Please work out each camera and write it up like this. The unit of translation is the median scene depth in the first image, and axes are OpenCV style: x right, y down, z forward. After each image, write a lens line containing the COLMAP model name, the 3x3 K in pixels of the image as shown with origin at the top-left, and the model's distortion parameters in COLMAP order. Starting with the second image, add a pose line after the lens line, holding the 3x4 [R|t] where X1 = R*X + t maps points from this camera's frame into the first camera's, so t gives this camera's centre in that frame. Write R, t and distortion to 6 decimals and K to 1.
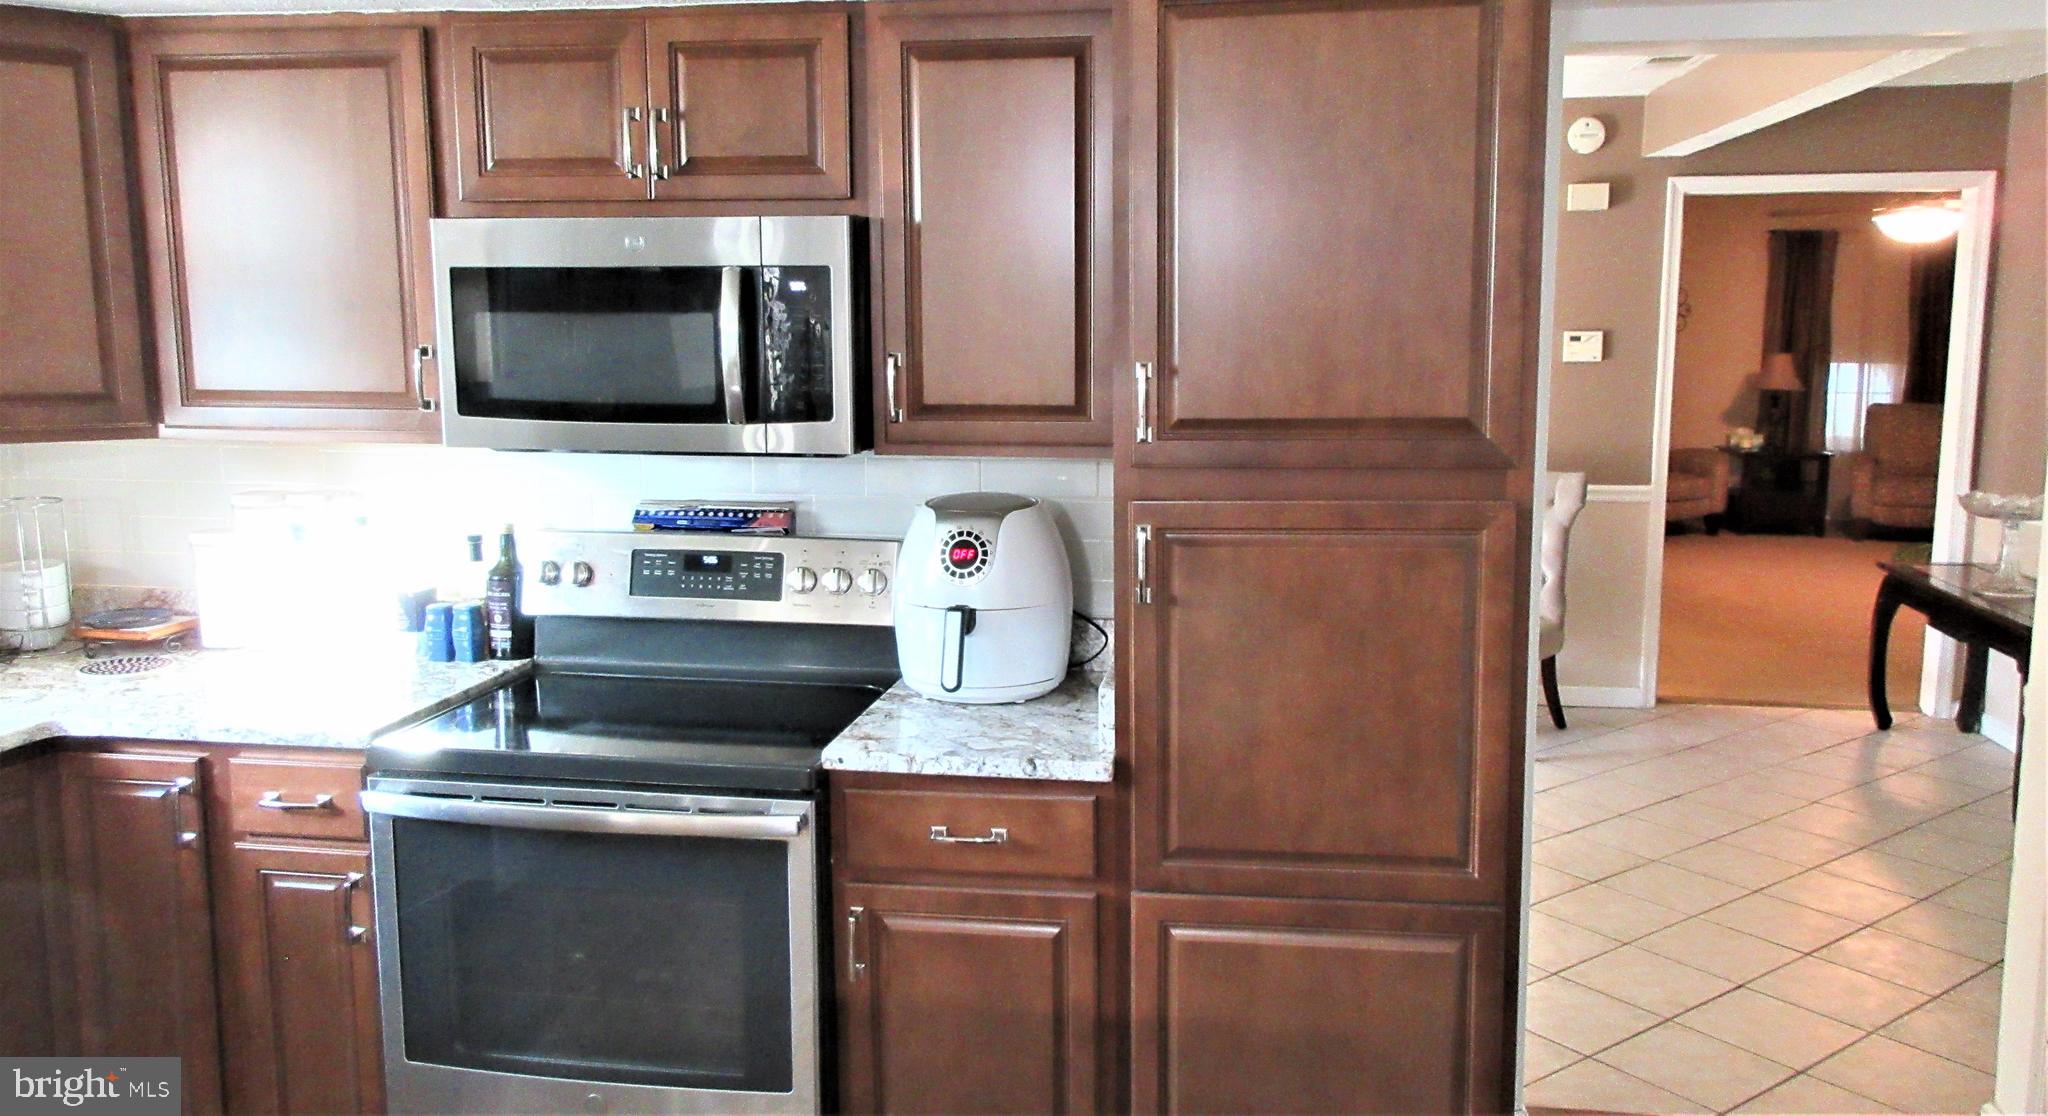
lens RADIAL K [[1505.7, 0, 1024.5], [0, 1505.7, 545.4], [0, 0, 1]] dist [0.004733, 0.004491]
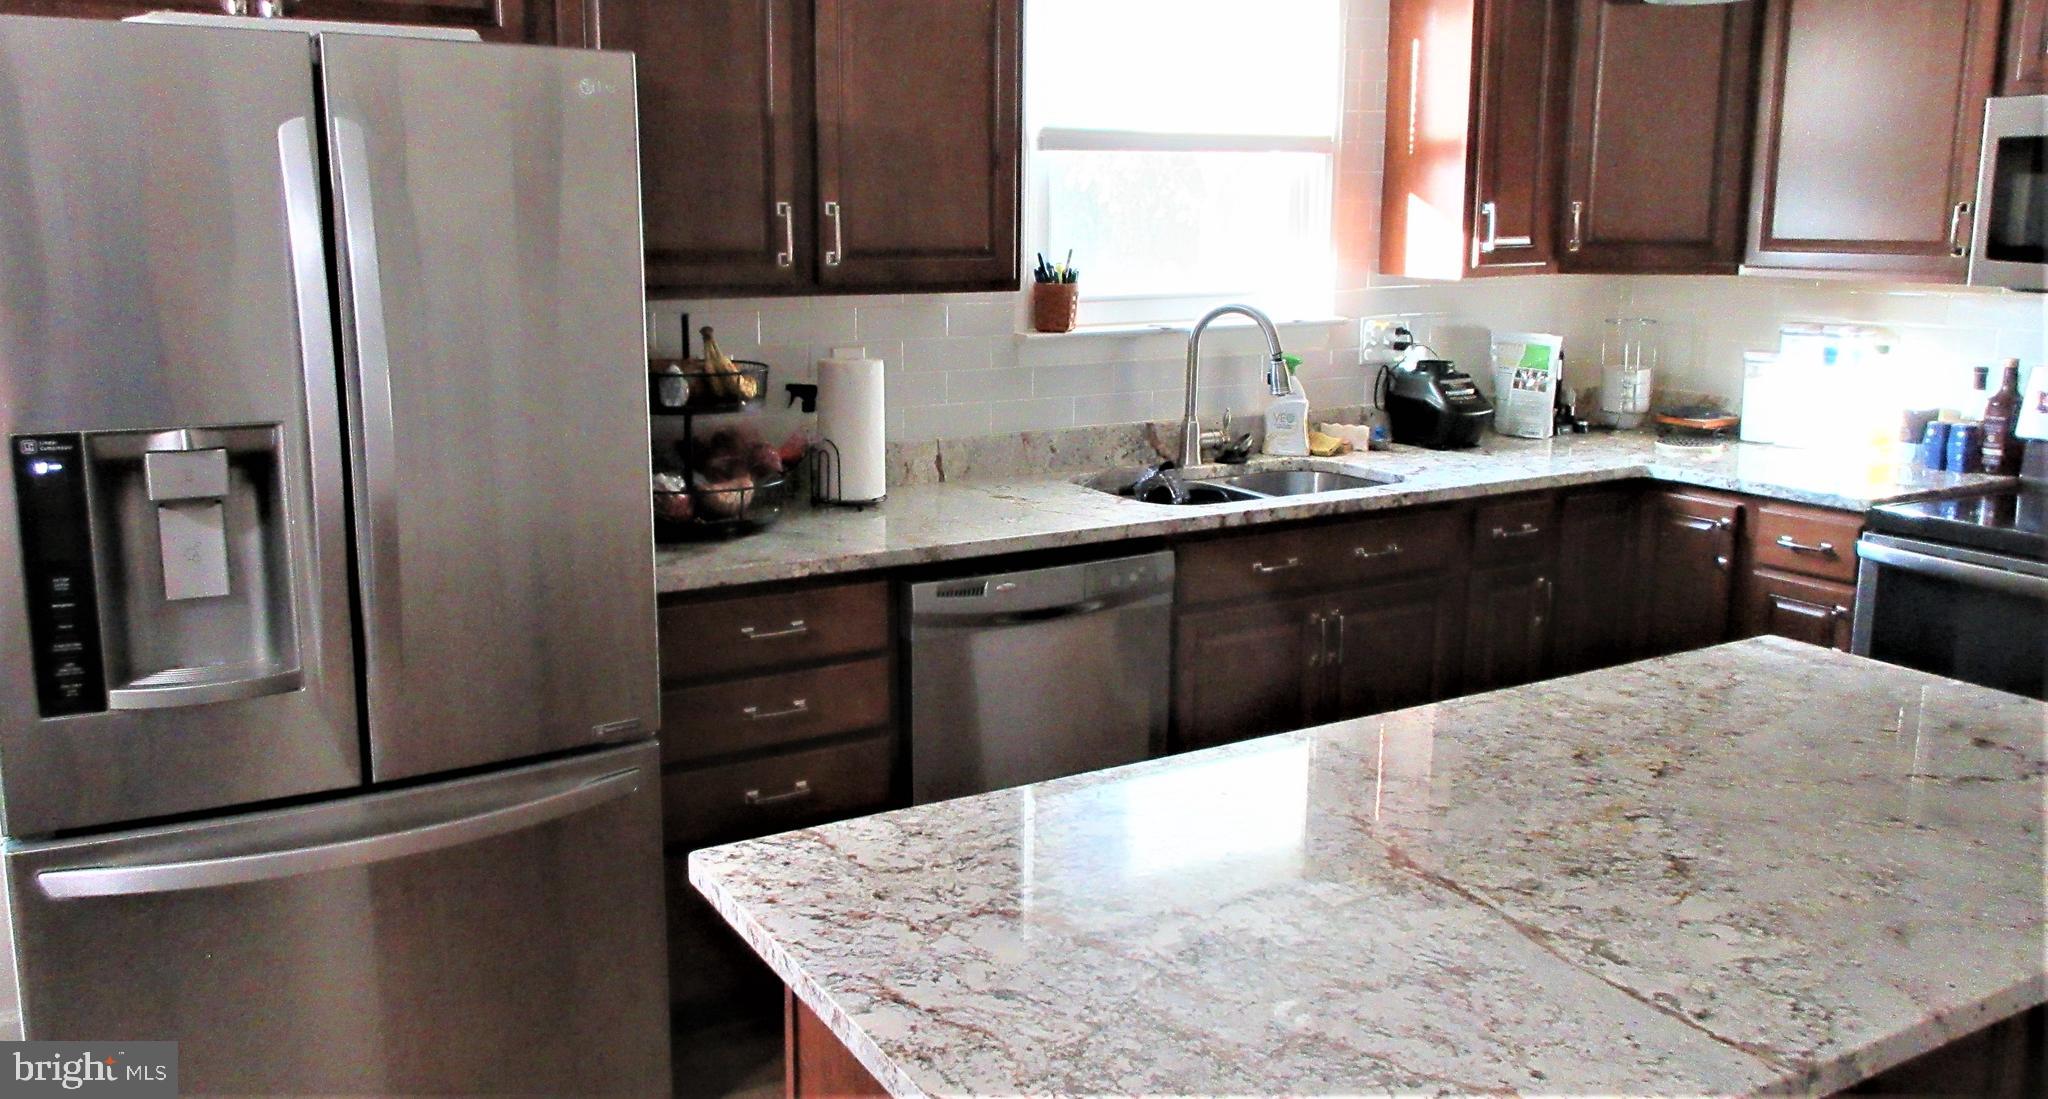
lens RADIAL K [[1613.2, 0, 1019.5], [0, 1613.2, 532.9], [0, 0, 1]] dist [0.009030, 0.007983]
pose [[0.629875, 0.148547, -0.762359, 0.155412], [-0.104084, 0.988831, 0.106679, 0.069283], [0.769691, 0.012155, 0.638301, -0.411146]]
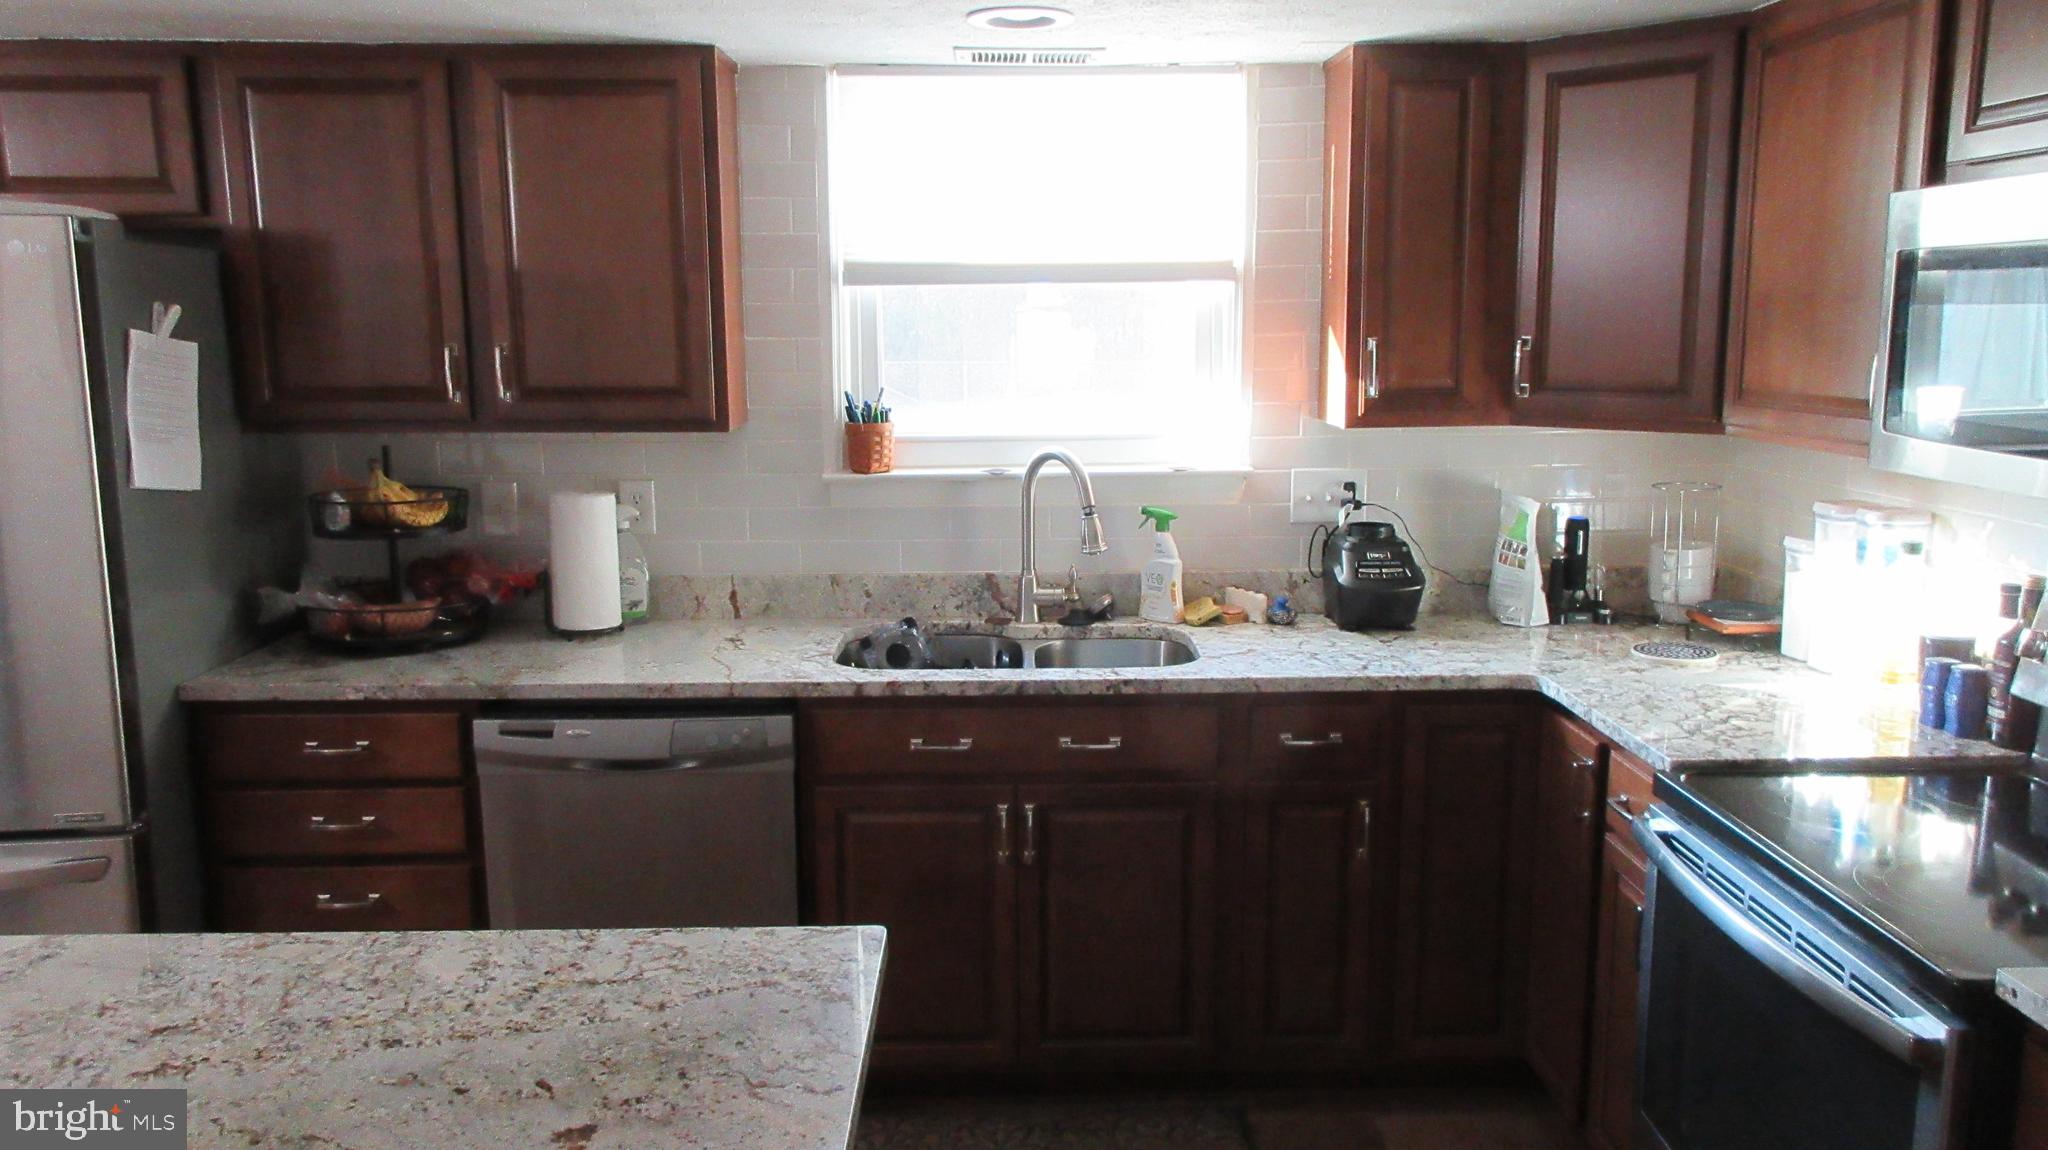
lens RADIAL K [[1519.2, 0, 1024.5], [0, 1519.2, 586.7], [0, 0, 1]] dist [0.005005, 0.004160]
pose [[0.172198, 0.163084, -0.971469, 0.343320], [-0.129057, 0.981435, 0.141881, -0.055479], [0.976572, 0.100943, 0.190048, 0.369989]]
